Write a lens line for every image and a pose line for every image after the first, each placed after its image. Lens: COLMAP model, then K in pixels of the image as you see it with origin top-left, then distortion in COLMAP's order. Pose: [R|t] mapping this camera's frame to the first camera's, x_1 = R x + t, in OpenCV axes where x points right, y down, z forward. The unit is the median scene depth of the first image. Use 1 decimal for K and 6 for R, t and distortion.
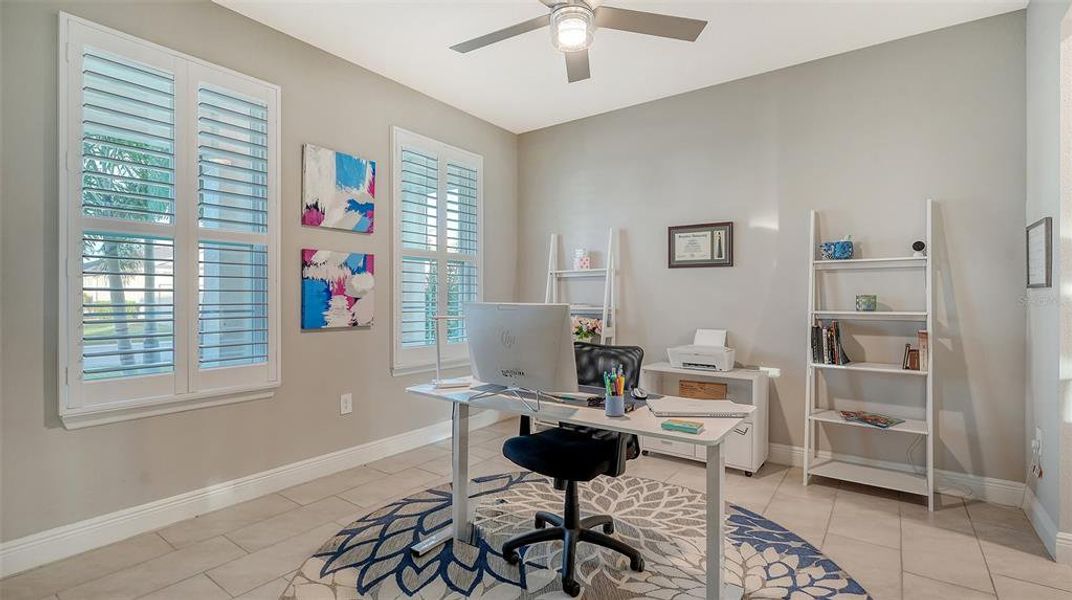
lens RADIAL K [[499.6, 0, 535.1], [0, 499.6, 301.4], [0, 0, 1]] dist [-0.010628, 0.001508]
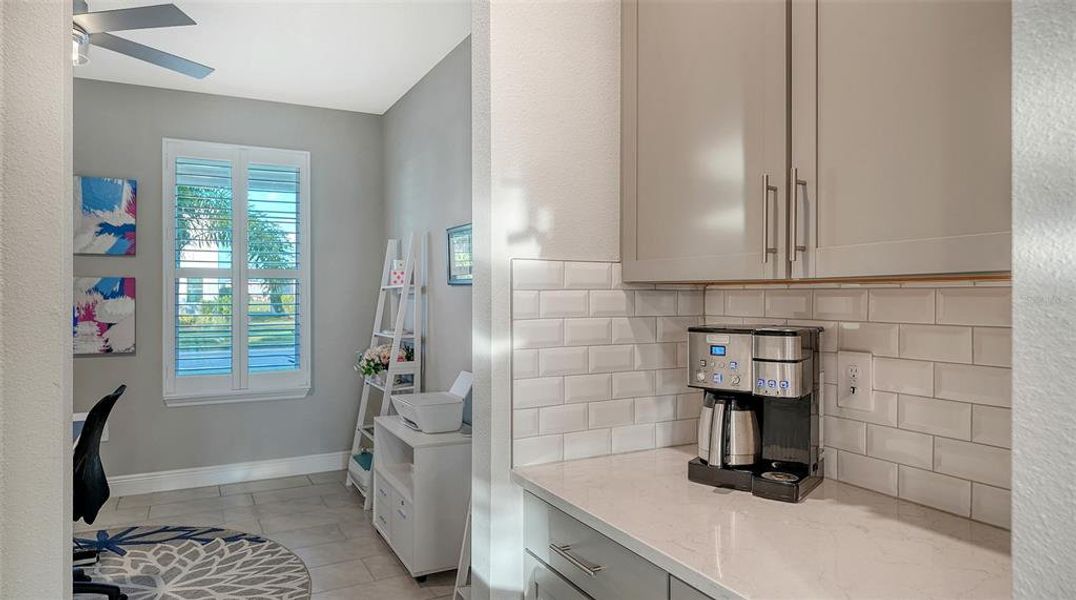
lens RADIAL K [[677.6, 0, 539.0], [0, 677.6, 300.0], [0, 0, 1]] dist [0.006042, 0.002281]
pose [[0.888471, -0.004093, -0.458914, 0.994986], [0.001375, 0.999979, -0.006256, -0.043635], [0.458930, 0.004927, 0.888459, 0.209670]]
